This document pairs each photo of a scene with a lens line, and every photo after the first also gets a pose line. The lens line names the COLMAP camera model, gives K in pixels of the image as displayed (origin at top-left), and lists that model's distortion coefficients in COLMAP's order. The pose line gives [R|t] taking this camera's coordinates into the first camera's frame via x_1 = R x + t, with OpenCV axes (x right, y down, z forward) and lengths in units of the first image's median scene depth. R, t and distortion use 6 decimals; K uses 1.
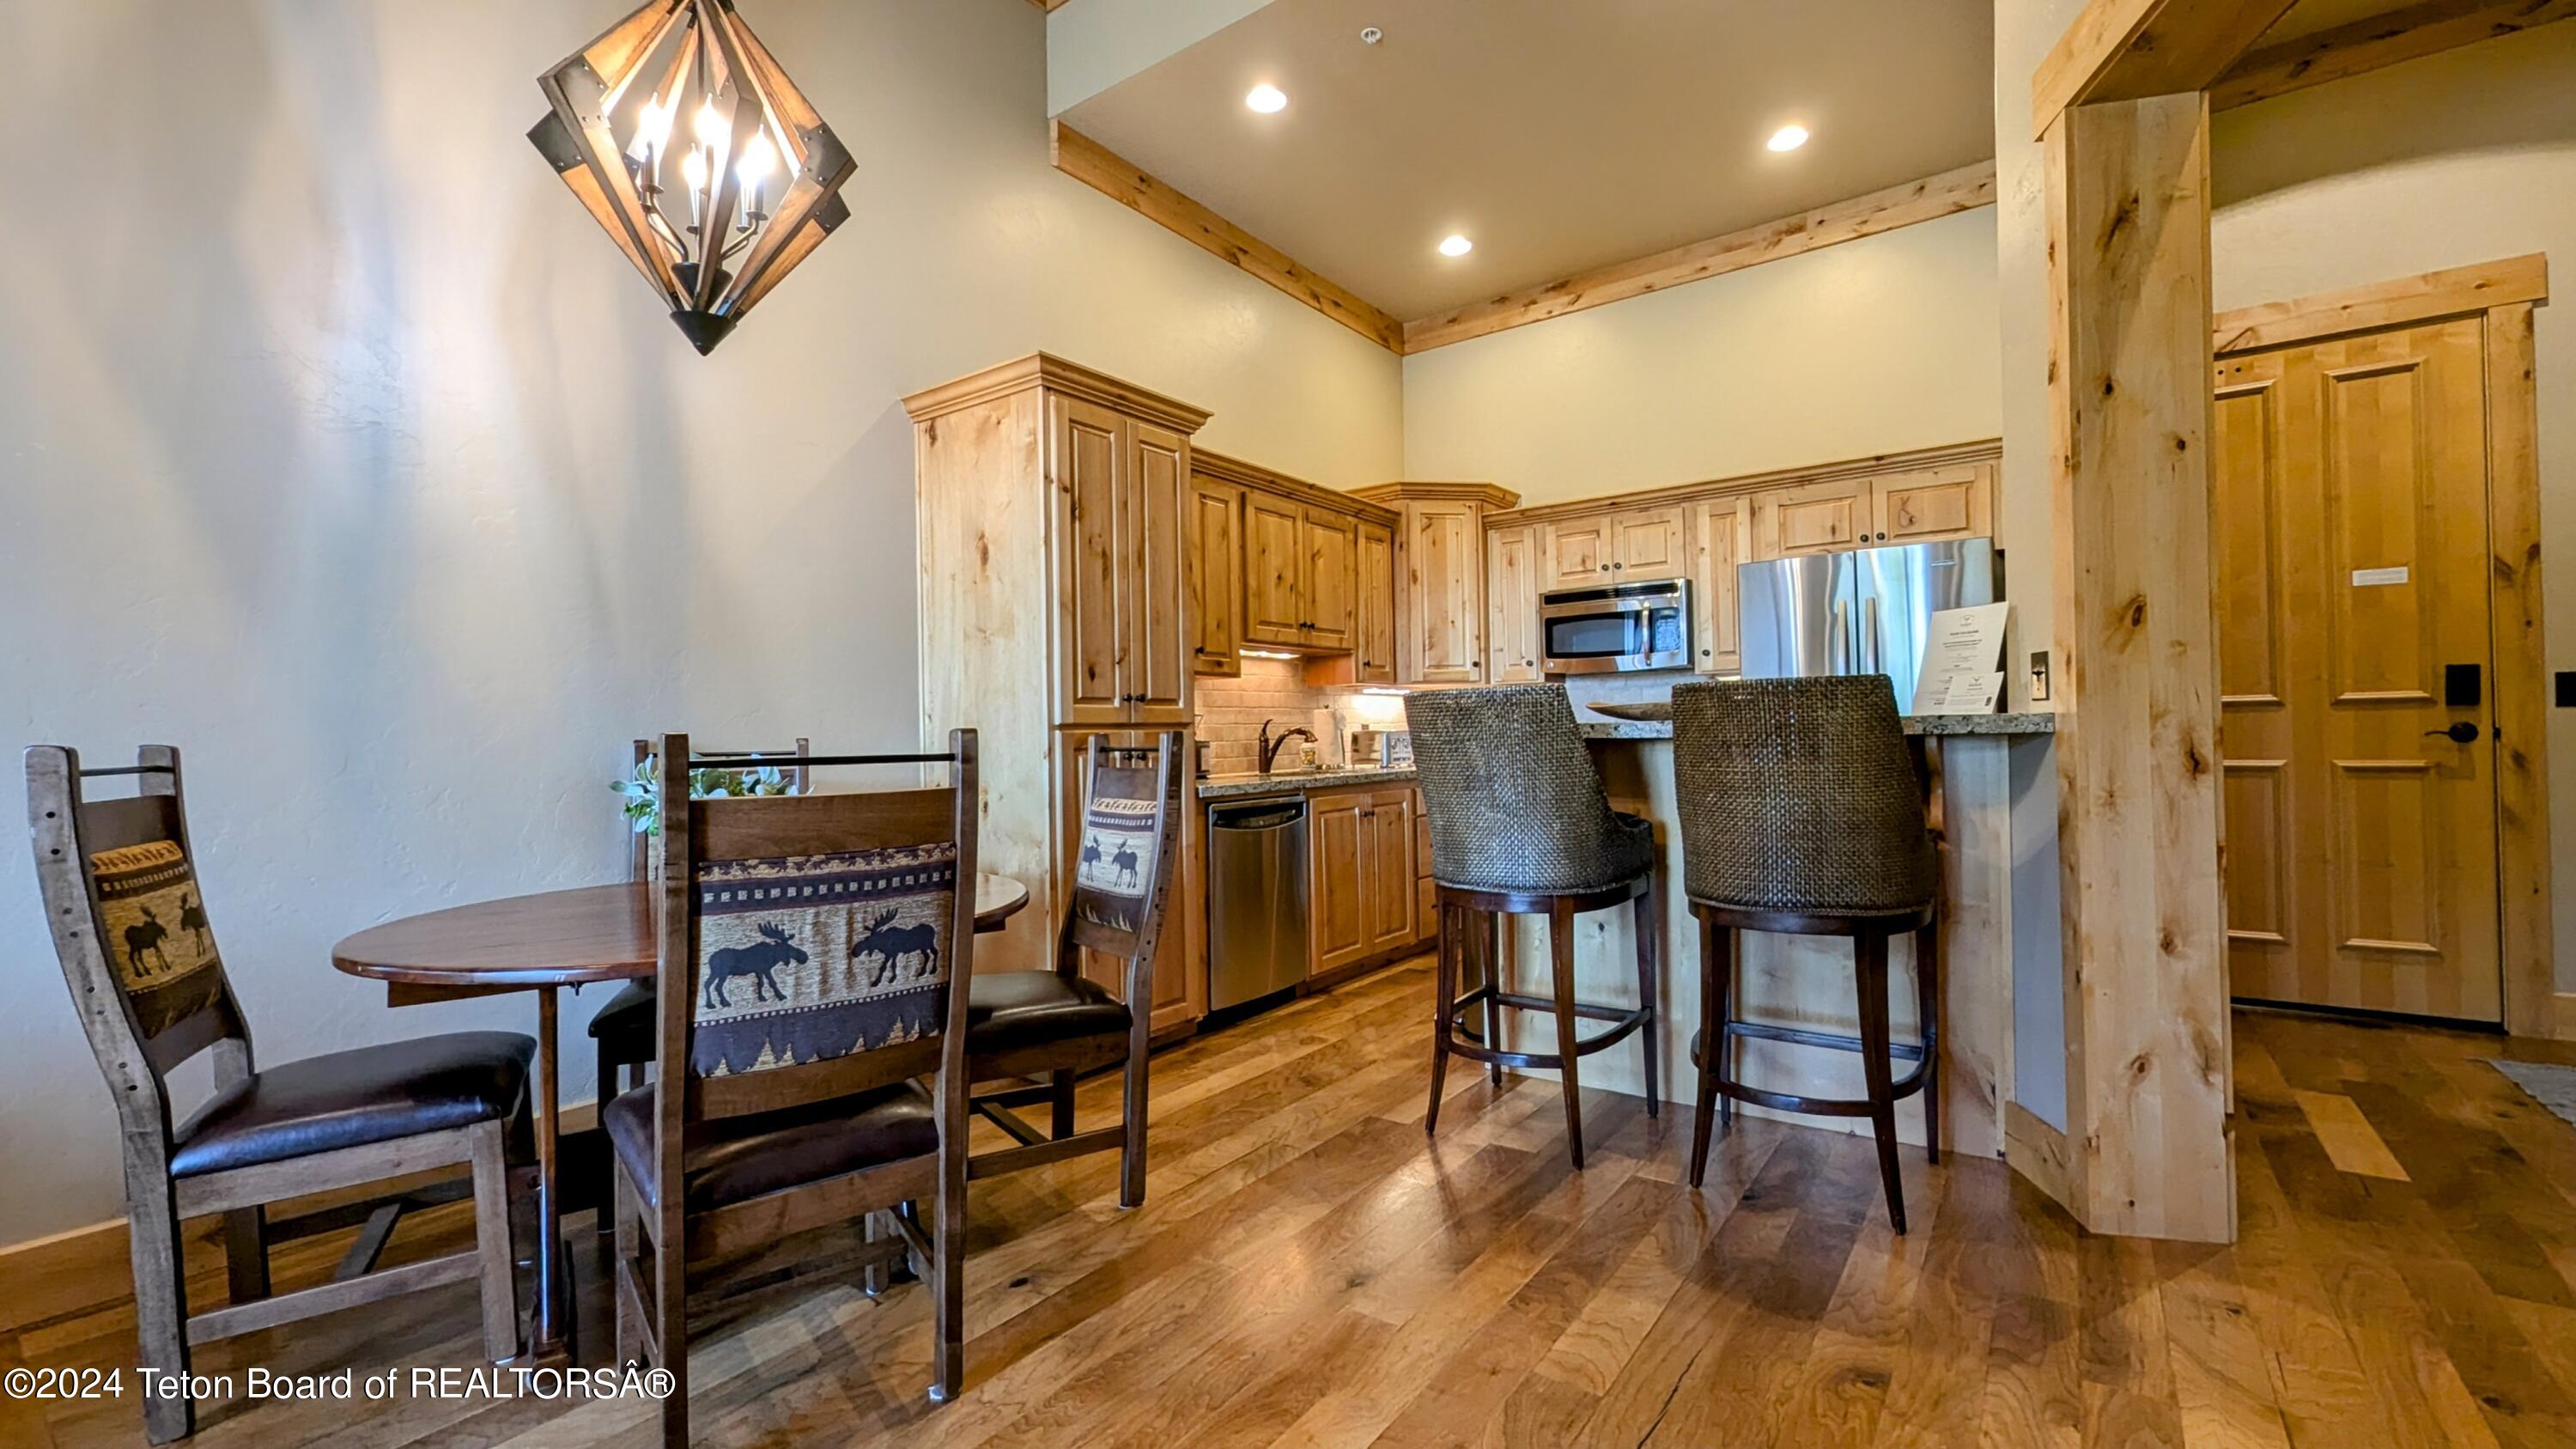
lens RADIAL K [[1068.5, 0, 1293.1], [0, 1068.5, 726.7], [0, 0, 1]] dist [0.001475, 0.000018]
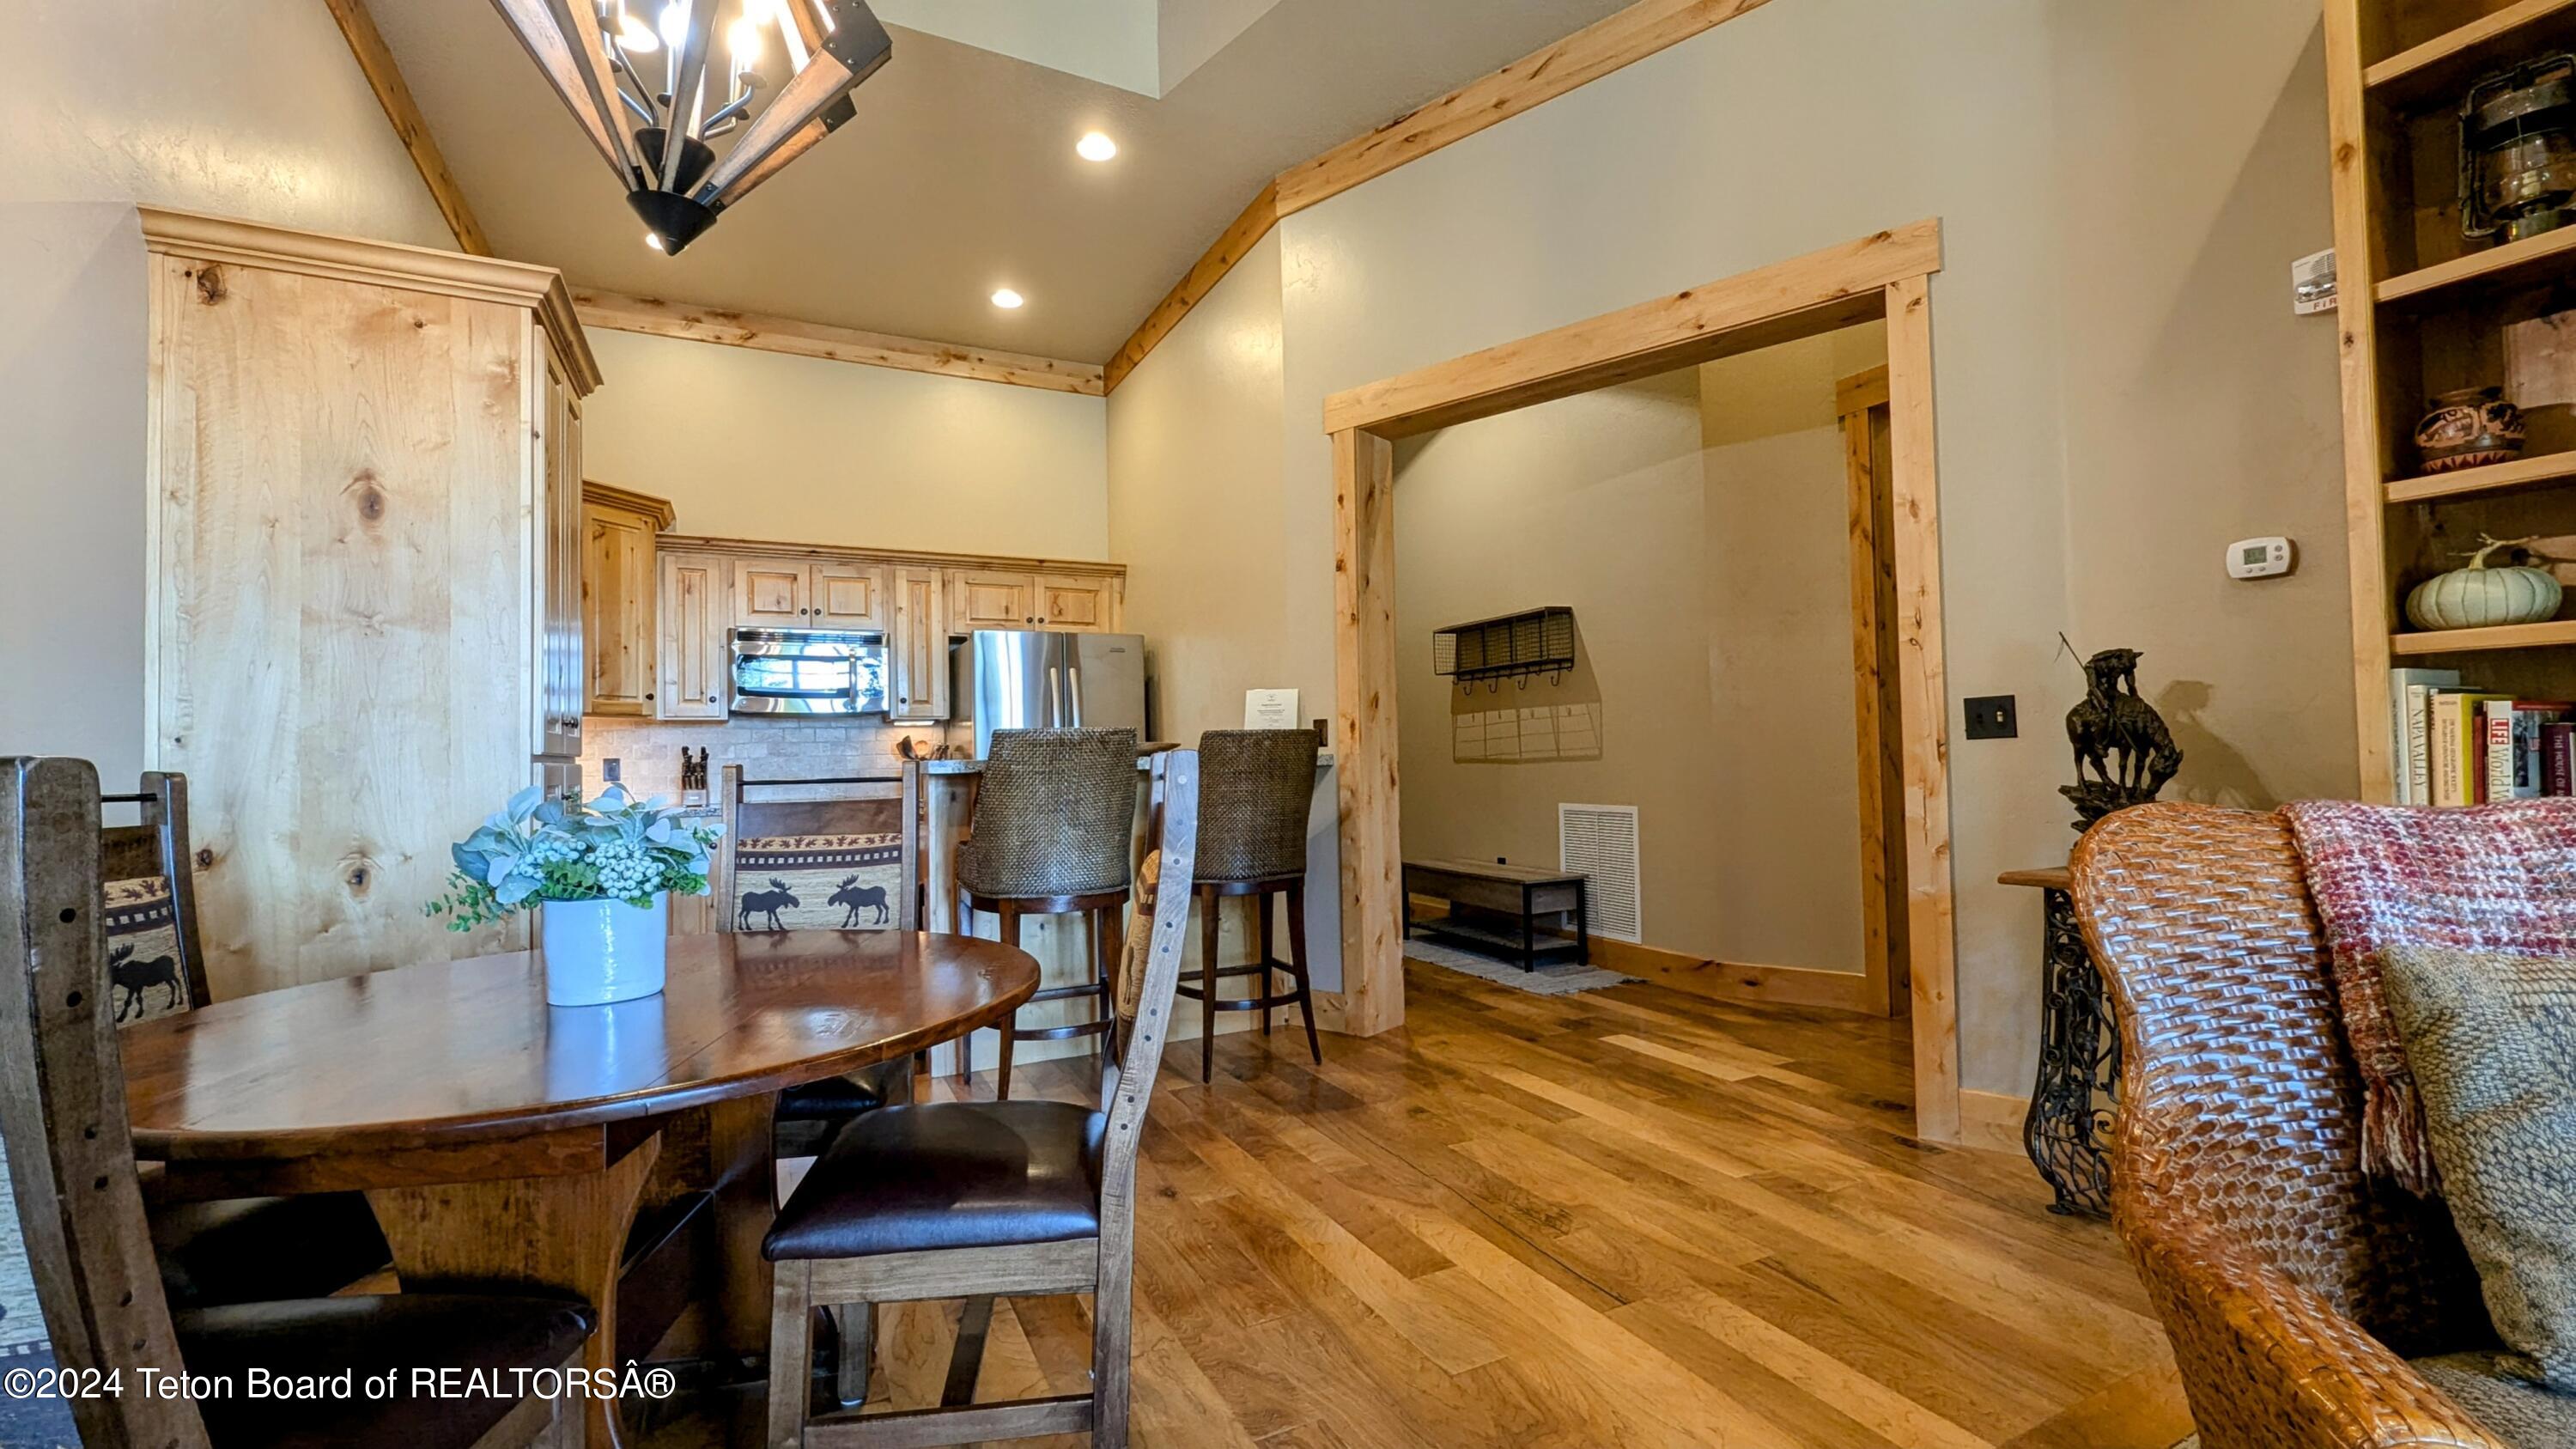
lens RADIAL K [[1068.5, 0, 1299.6], [0, 1068.5, 726.2], [0, 0, 1]] dist [0.001475, 0.000018]
pose [[0.456278, 0.036548, 0.889087, -0.522807], [0.003958, 0.999063, -0.043100, 0.010193], [-0.889829, 0.023185, 0.455706, 0.139241]]
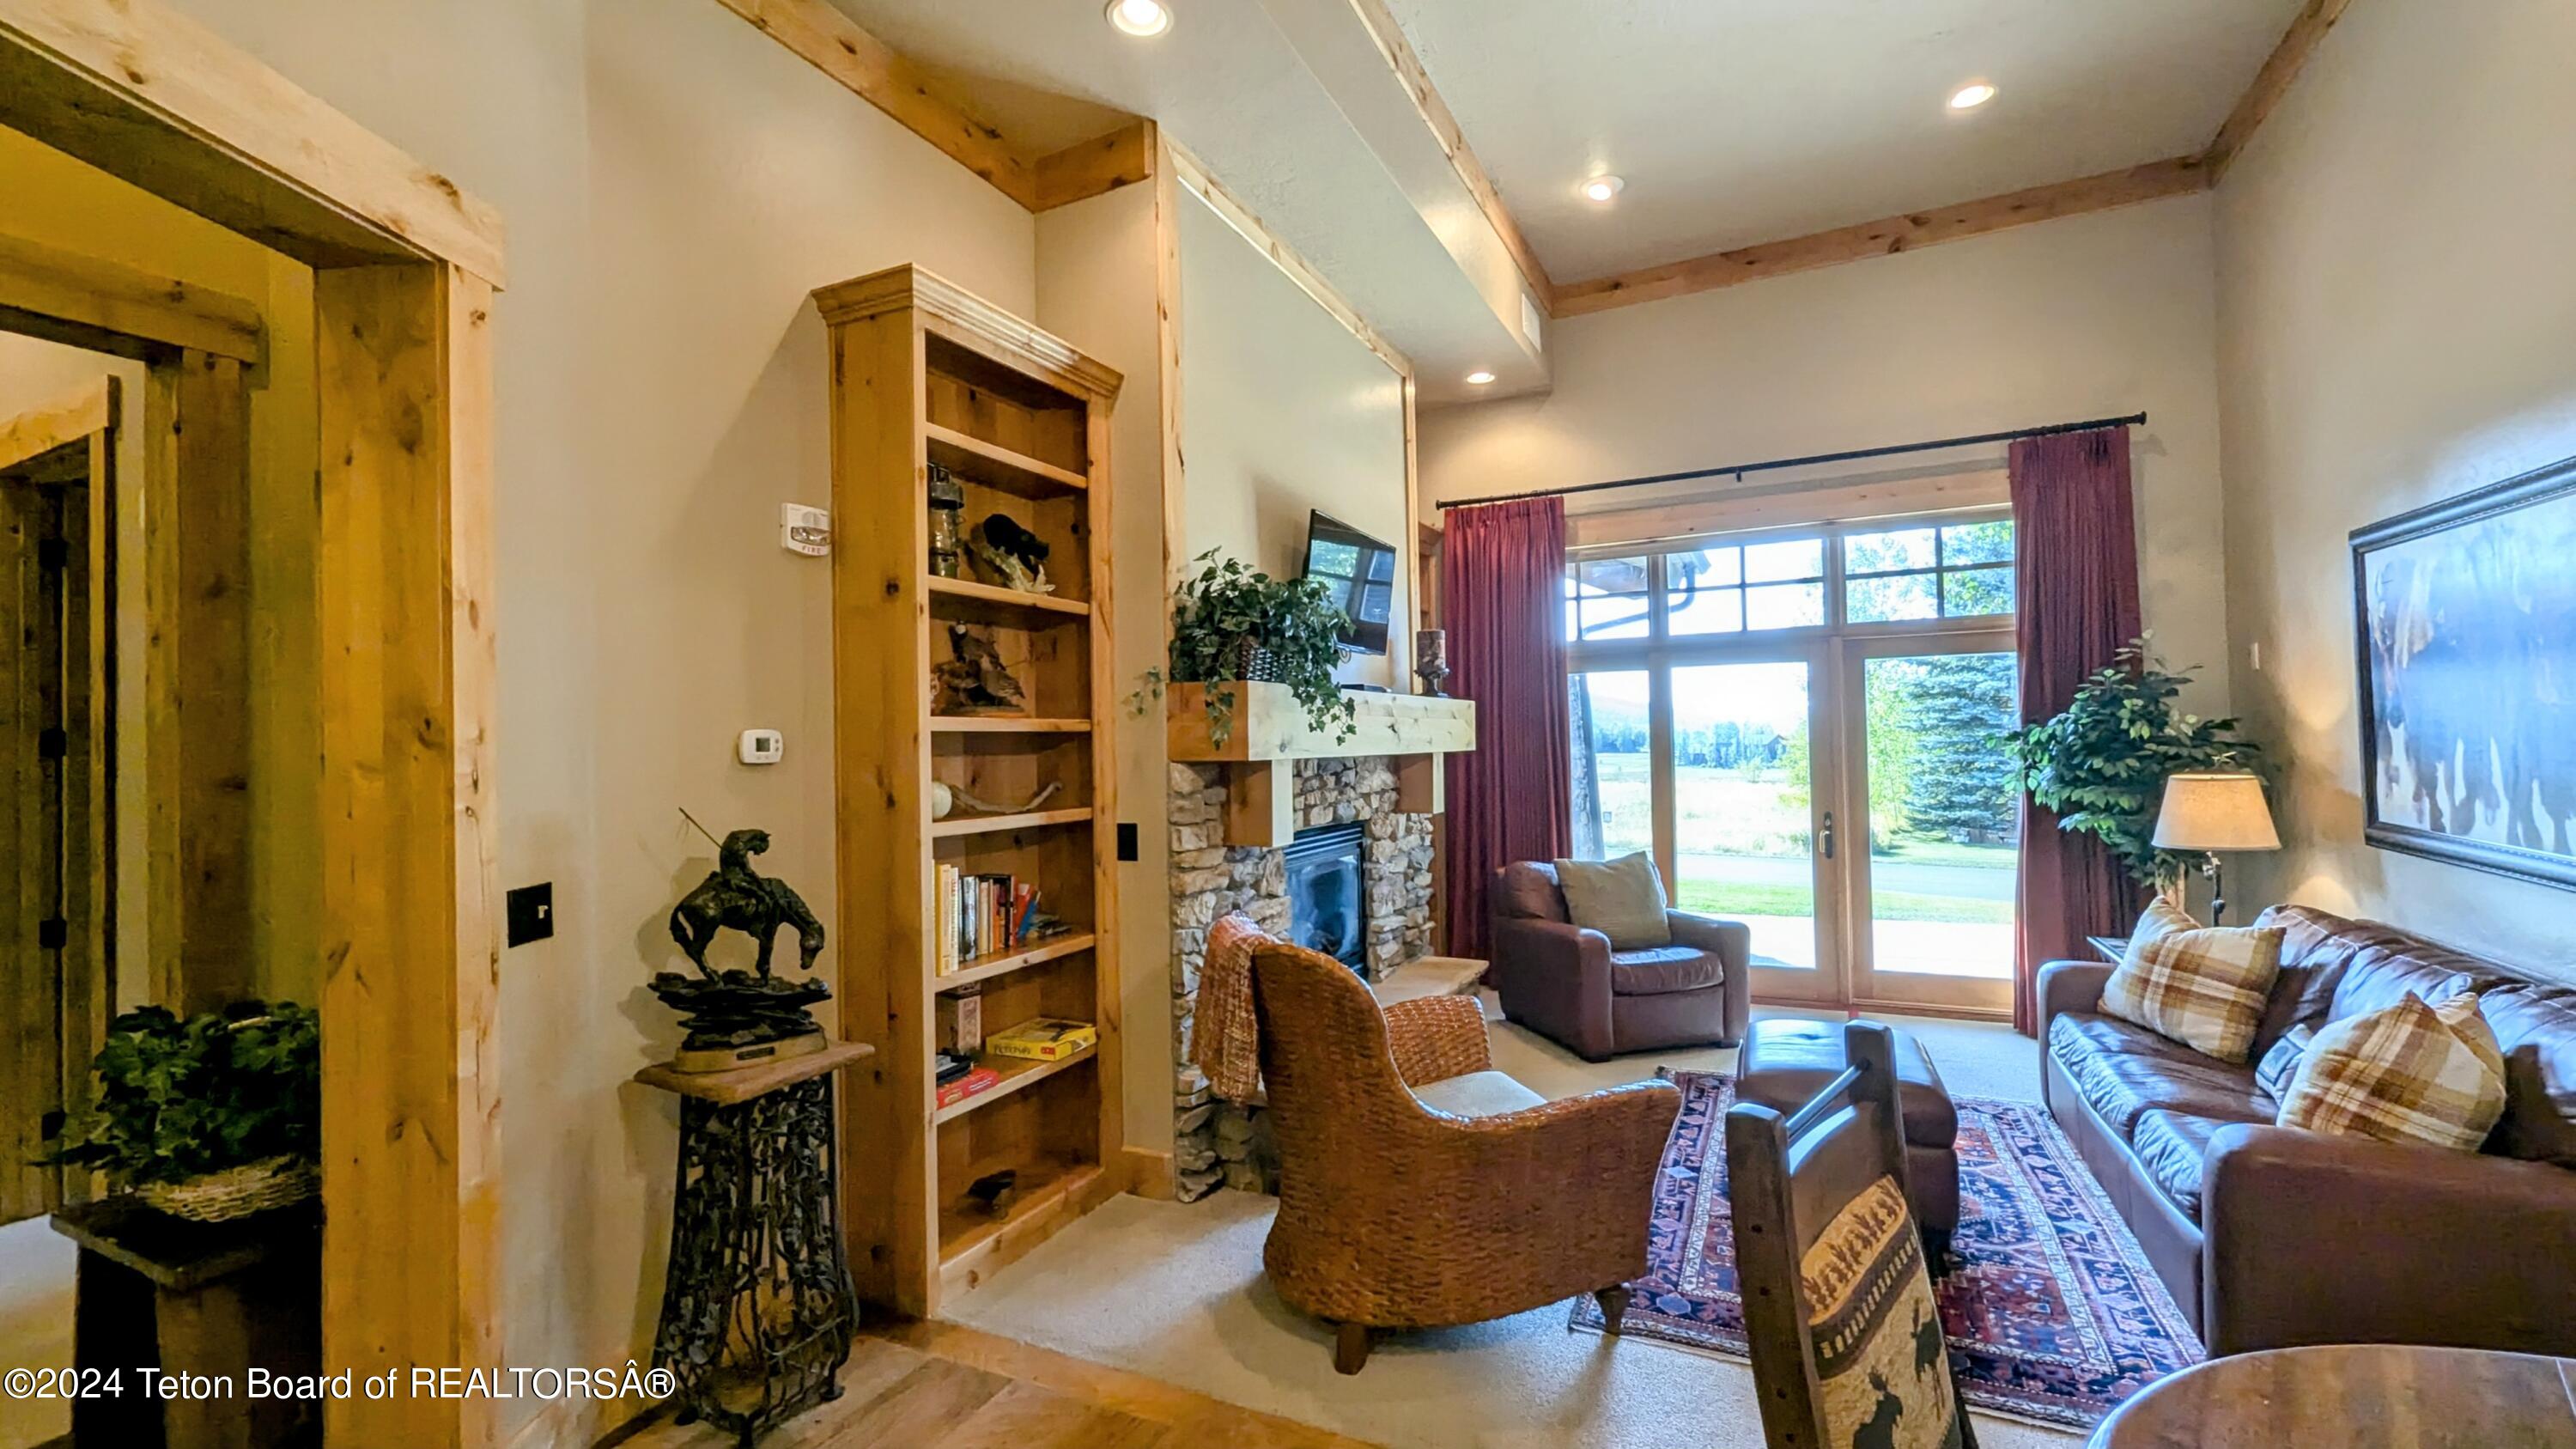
lens RADIAL K [[1068.5, 0, 1291.7], [0, 1068.5, 725.5], [0, 0, 1]] dist [0.001475, 0.000018]
pose [[-0.984105, 0.038500, -0.173366, 0.022100], [0.043059, 0.998817, -0.022612, -0.088134], [0.172290, -0.029718, -0.984598, 0.640447]]
